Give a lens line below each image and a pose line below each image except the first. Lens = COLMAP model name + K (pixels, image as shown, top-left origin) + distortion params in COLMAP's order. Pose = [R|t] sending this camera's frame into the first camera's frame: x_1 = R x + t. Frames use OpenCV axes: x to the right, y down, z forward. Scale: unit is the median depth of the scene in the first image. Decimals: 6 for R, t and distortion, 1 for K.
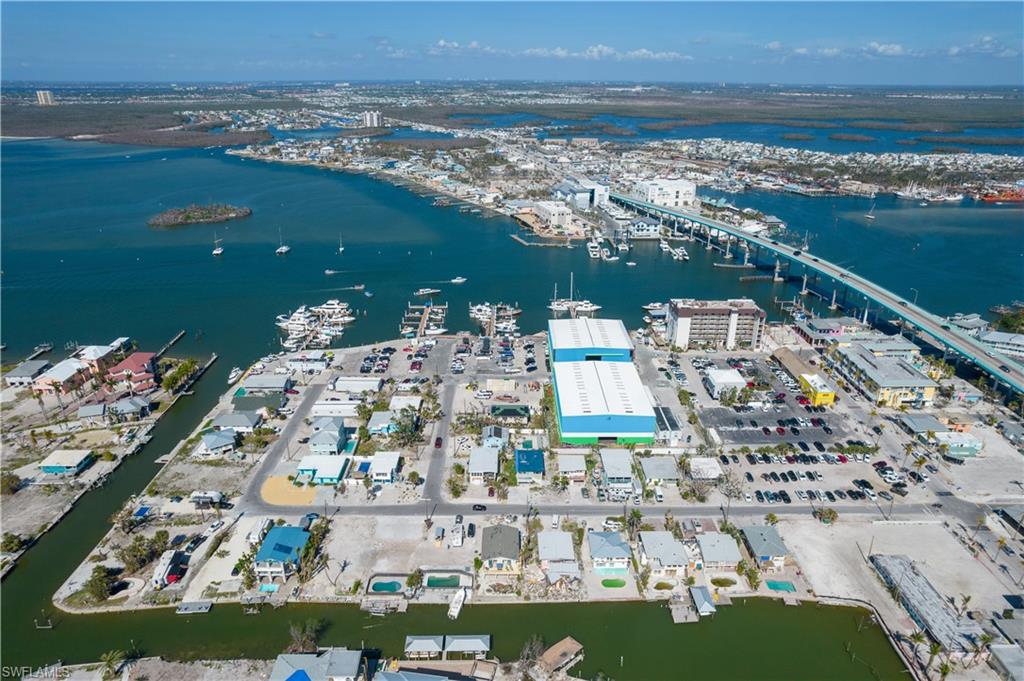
lens RADIAL K [[651.9, 0, 513.6], [0, 651.9, 346.0], [0, 0, 1]] dist [-0.073922, 0.064325]
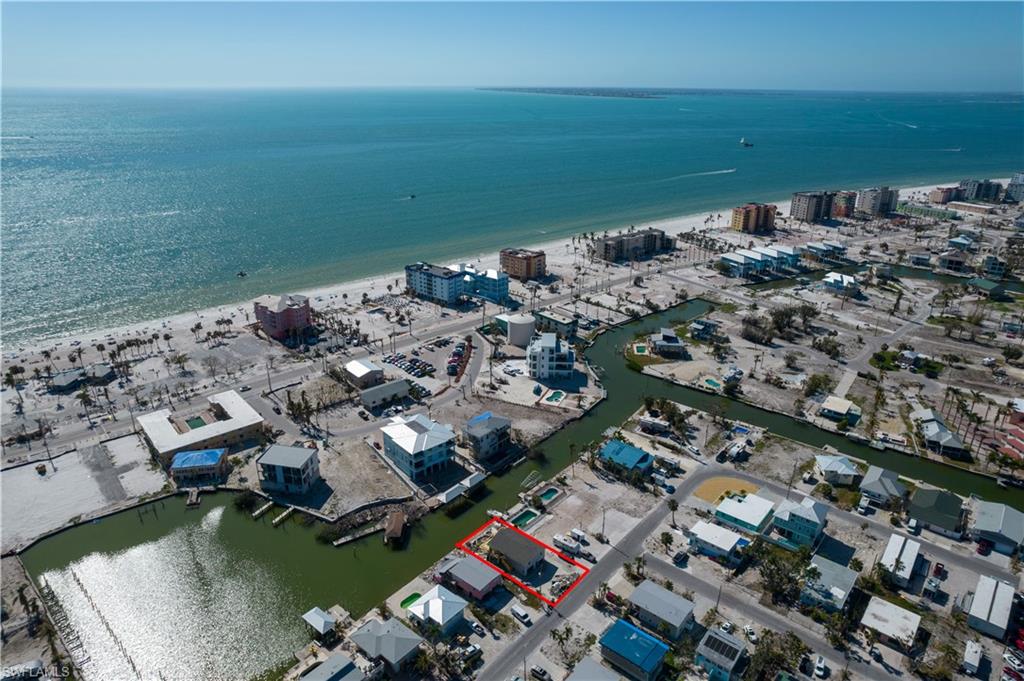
lens RADIAL K [[651.9, 0, 513.6], [0, 651.9, 346.0], [0, 0, 1]] dist [-0.073922, 0.064325]
pose [[-0.651876, 0.281147, -0.704283, 0.357234], [-0.299424, 0.757843, 0.579671, -0.300481], [0.696709, 0.588753, -0.409838, 0.727800]]
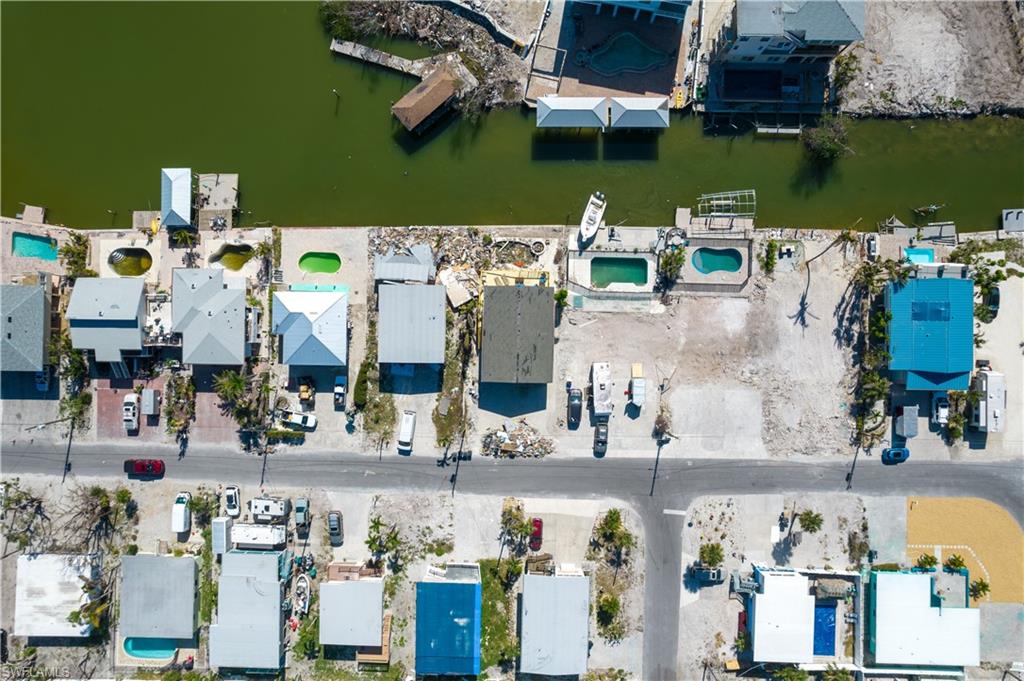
lens RADIAL K [[651.9, 0, 513.6], [0, 651.9, 346.0], [0, 0, 1]] dist [-0.073922, 0.064325]
pose [[-0.999665, -0.025879, 0.000454, -0.010287], [0.010023, -0.370866, 0.928632, -0.107484], [-0.023864, 0.928326, 0.371001, 0.485138]]
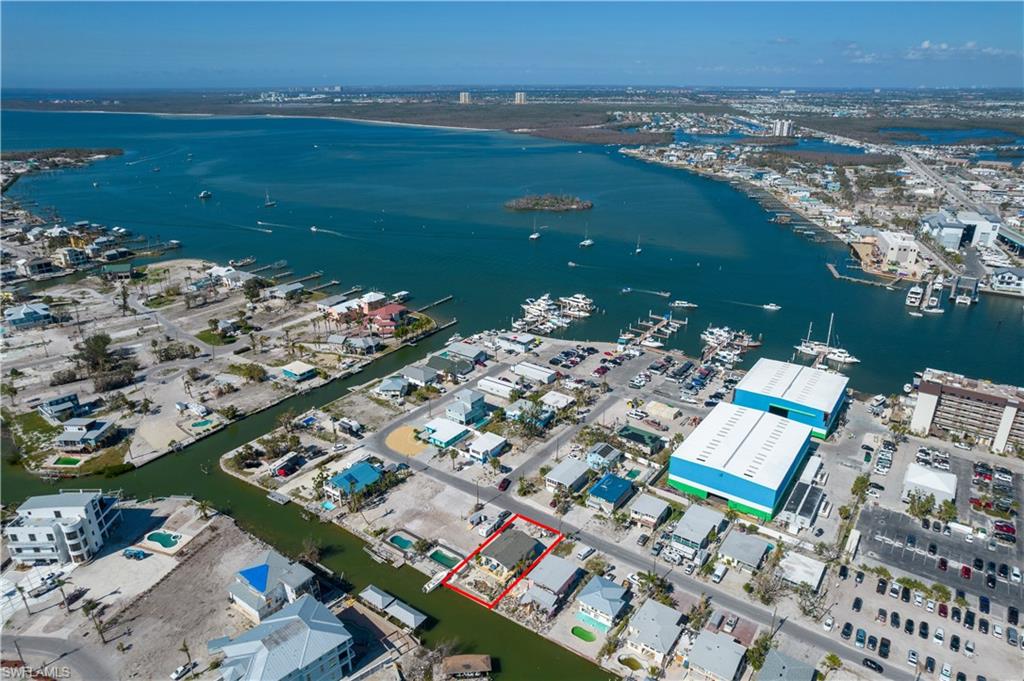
lens RADIAL K [[651.9, 0, 513.6], [0, 651.9, 346.0], [0, 0, 1]] dist [-0.073922, 0.064325]
pose [[0.807858, 0.220168, -0.546710, 0.274571], [-0.224377, 0.972645, 0.060142, -0.034991], [0.544996, 0.074083, 0.835159, 0.088885]]
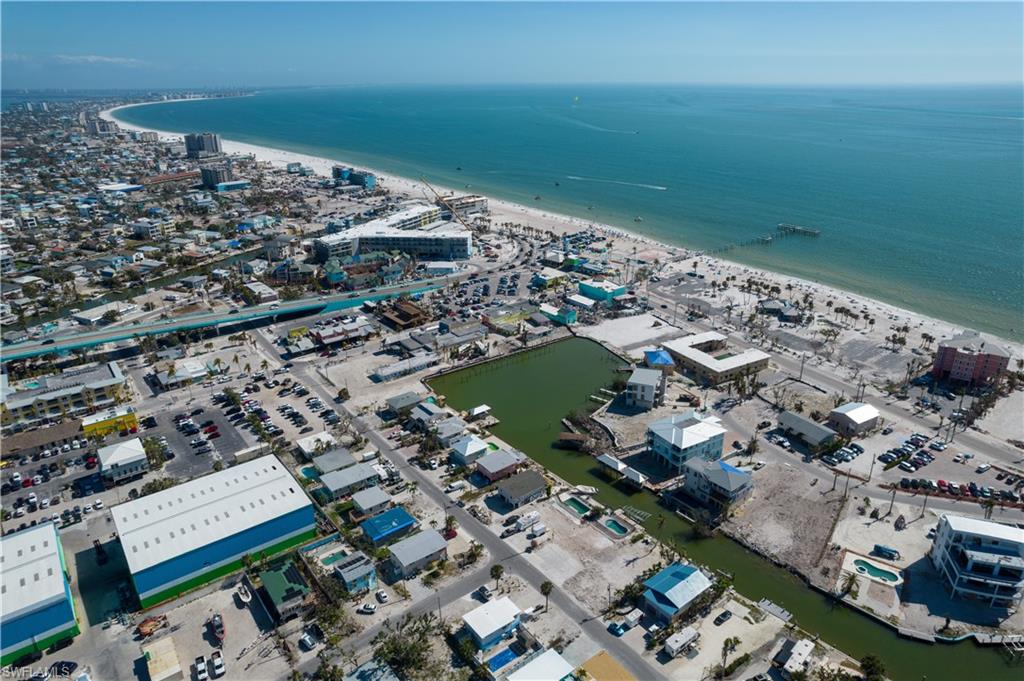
lens RADIAL K [[651.9, 0, 513.6], [0, 651.9, 346.0], [0, 0, 1]] dist [-0.073922, 0.064325]
pose [[-0.611110, -0.302613, 0.731416, -0.460489], [0.311183, 0.757785, 0.573522, -0.320487], [-0.727812, 0.578089, -0.368922, 0.768328]]
